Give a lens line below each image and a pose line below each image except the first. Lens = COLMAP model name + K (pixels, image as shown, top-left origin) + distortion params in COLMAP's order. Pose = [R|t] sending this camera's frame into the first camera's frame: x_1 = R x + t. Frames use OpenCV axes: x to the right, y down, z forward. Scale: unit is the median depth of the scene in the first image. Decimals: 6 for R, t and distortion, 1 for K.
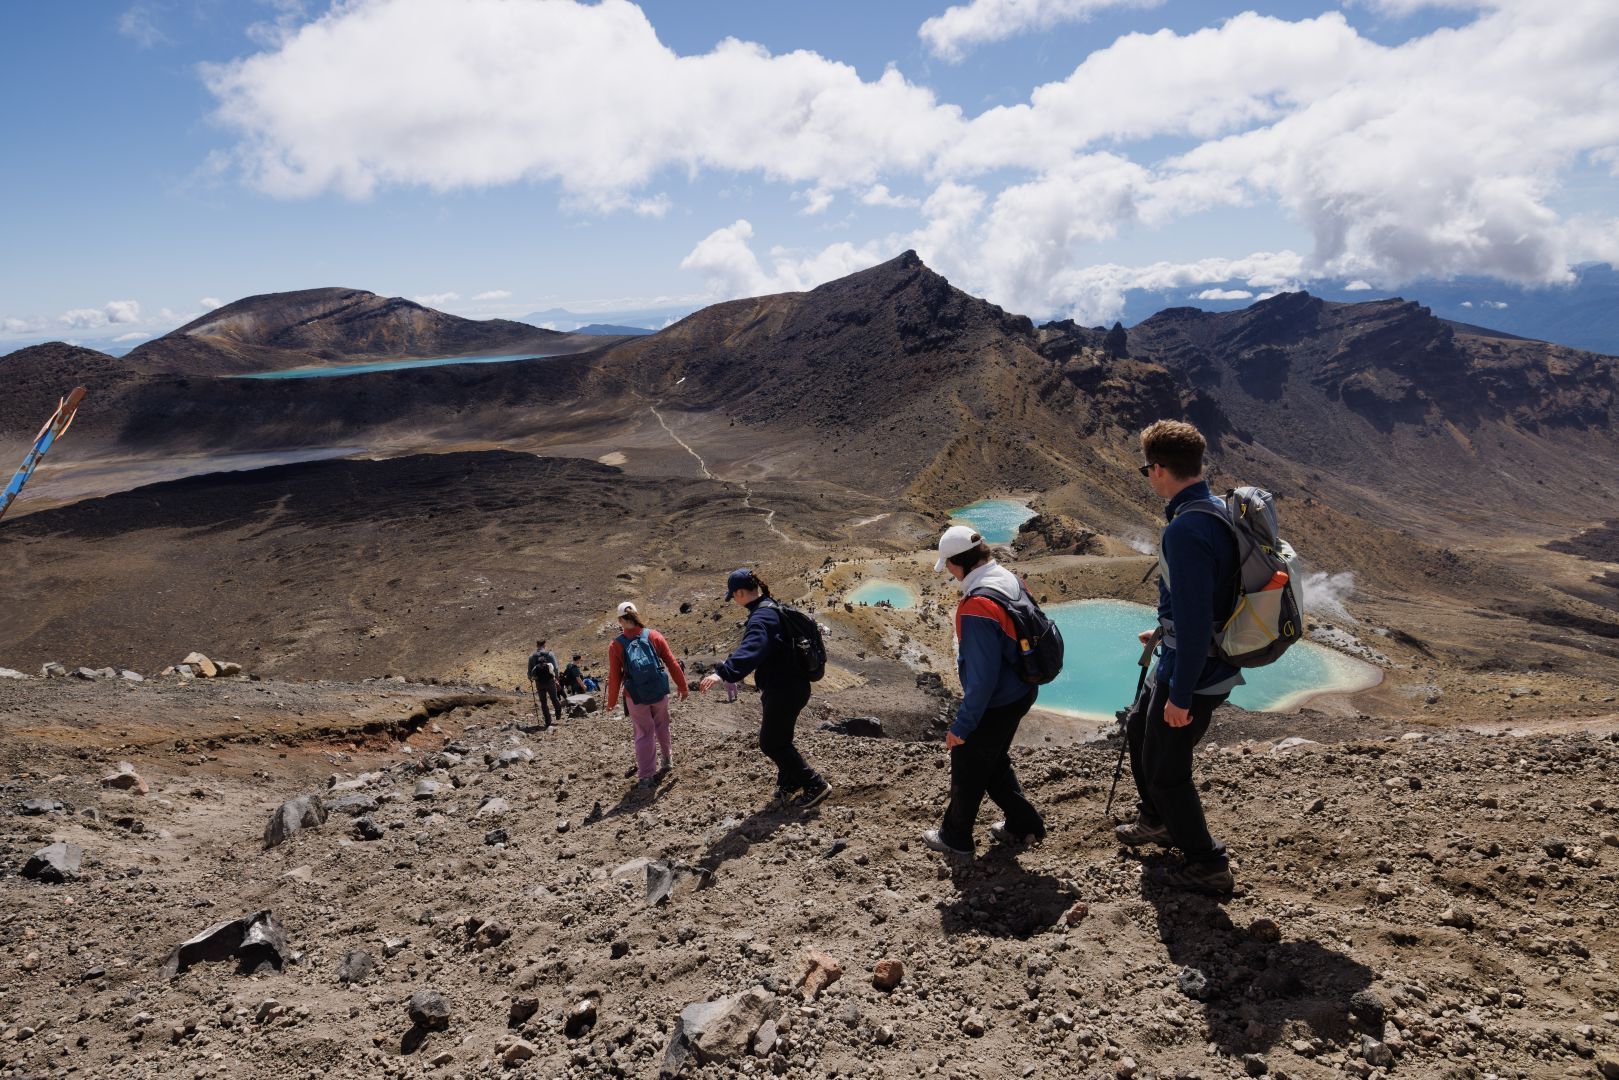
lens RADIAL K [[1234.4, 0, 807.1], [0, 1234.4, 519.2], [0, 0, 1]] dist [0.014409, -0.005588]
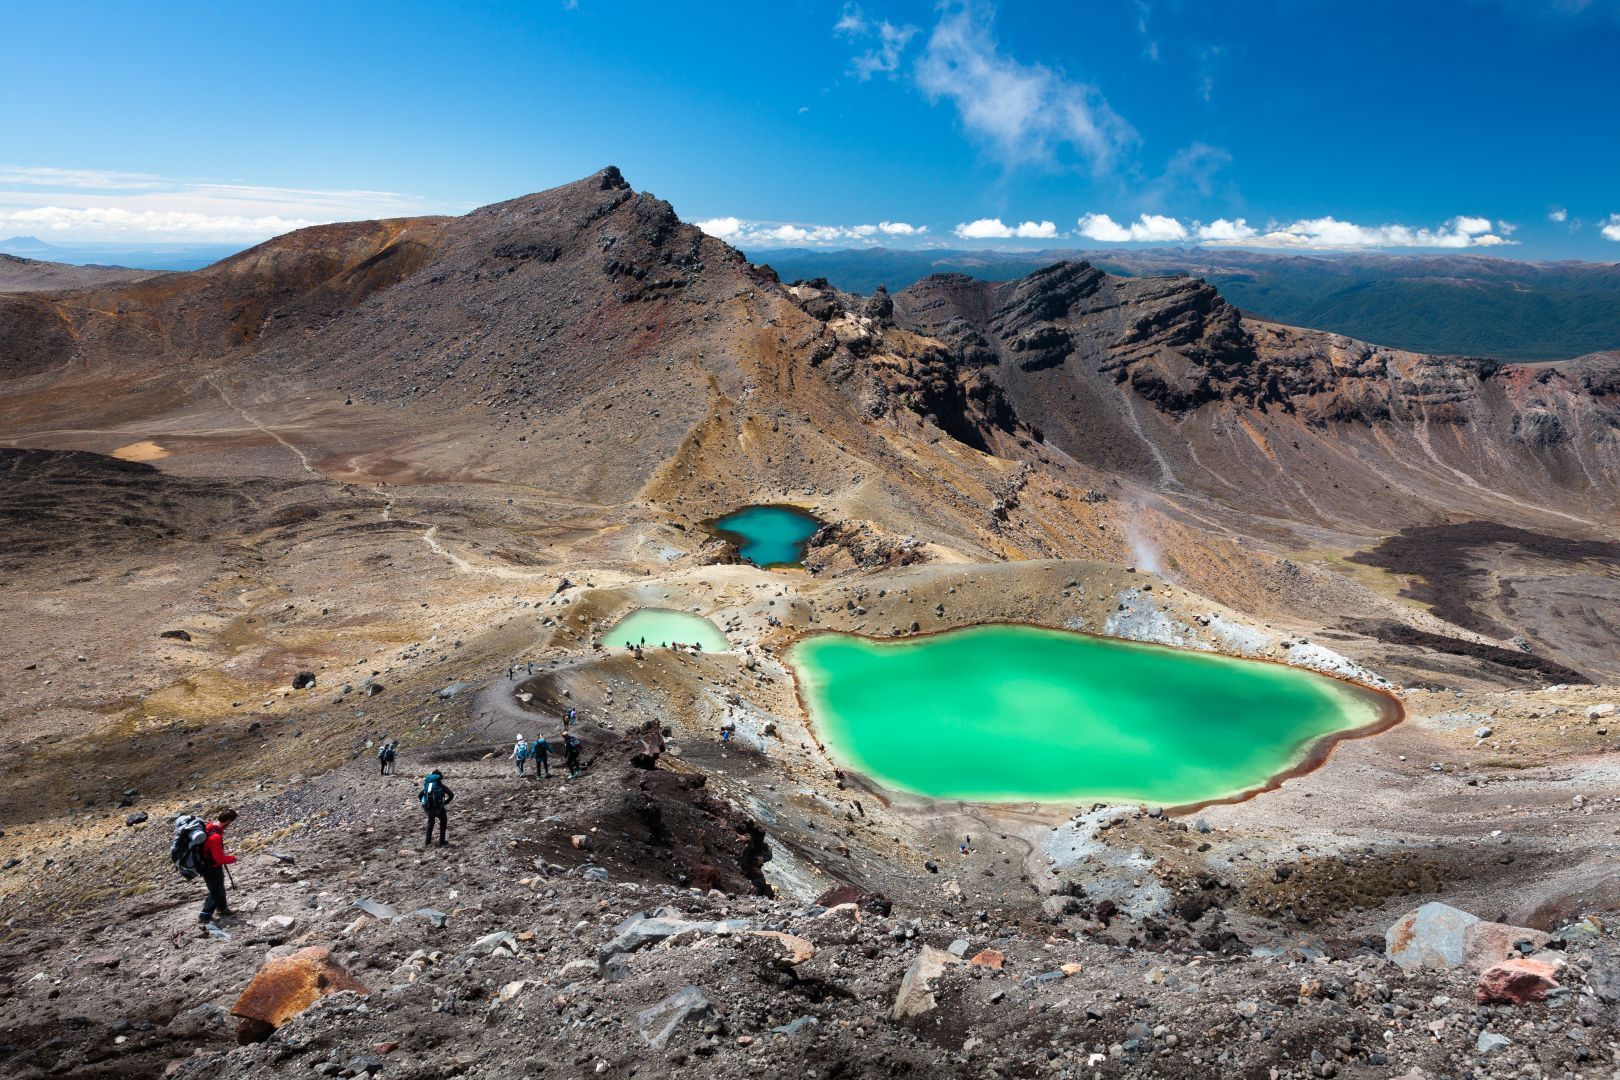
lens RADIAL K [[1235.2, 0, 807.6], [0, 1235.2, 519.2], [0, 0, 1]] dist [0.014409, -0.005588]
pose [[0.926653, -0.009132, 0.375806, -0.085264], [0.040134, 0.996394, -0.074749, 0.043625], [-0.373768, 0.084349, 0.923679, 0.332382]]
